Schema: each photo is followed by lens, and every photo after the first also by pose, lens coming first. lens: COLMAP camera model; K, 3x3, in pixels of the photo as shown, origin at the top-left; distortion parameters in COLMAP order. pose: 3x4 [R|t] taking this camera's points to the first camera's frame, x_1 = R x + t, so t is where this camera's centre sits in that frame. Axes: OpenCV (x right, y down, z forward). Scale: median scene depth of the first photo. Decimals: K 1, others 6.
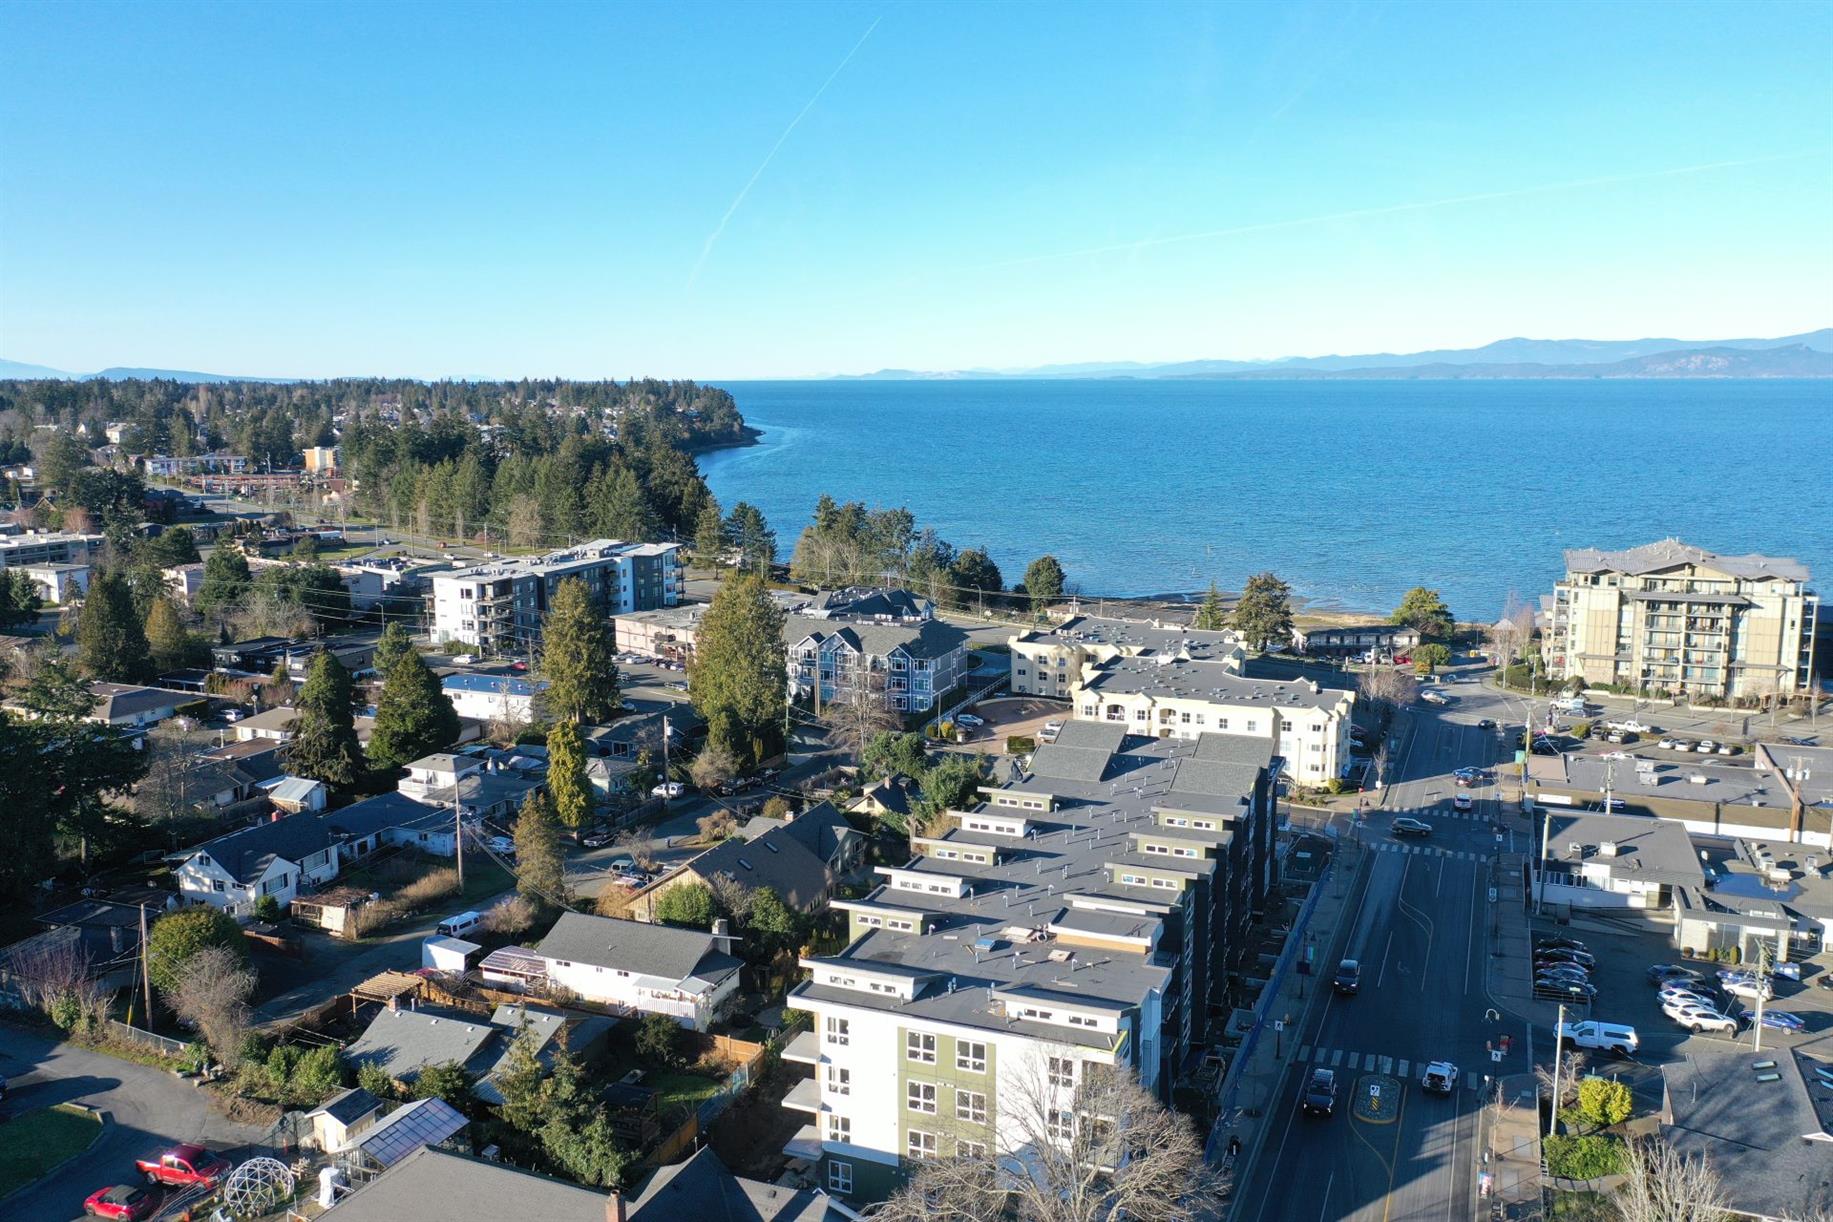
lens RADIAL K [[1465.1, 0, 910.3], [0, 1465.1, 613.3], [0, 0, 1]] dist [-0.006300, -0.003798]
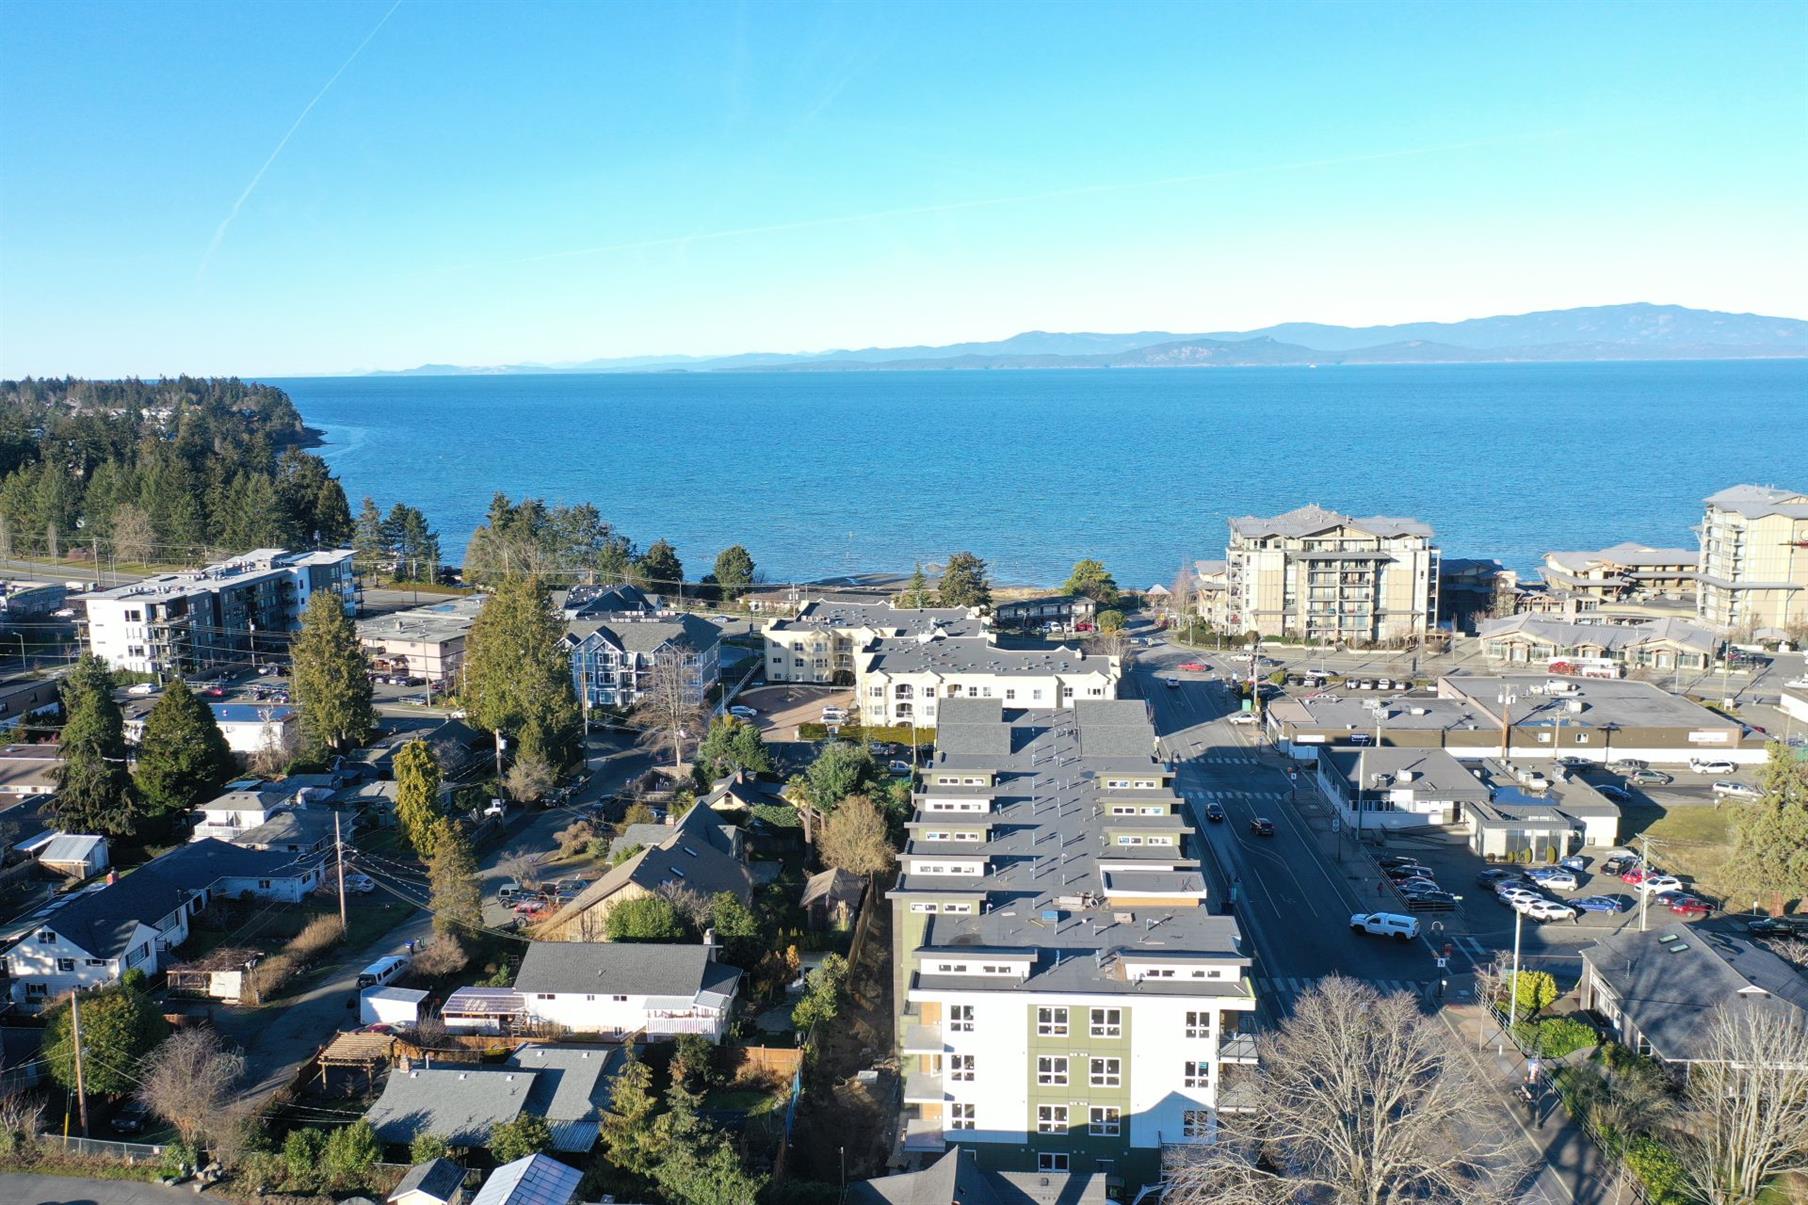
lens RADIAL K [[1445.1, 0, 900.3], [0, 1445.1, 598.7], [0, 0, 1]] dist [-0.006300, -0.003798]
pose [[0.953386, -0.055113, 0.296676, -0.188847], [0.056064, 0.998413, 0.005308, -0.003603], [-0.296498, 0.011572, 0.954963, 0.036916]]
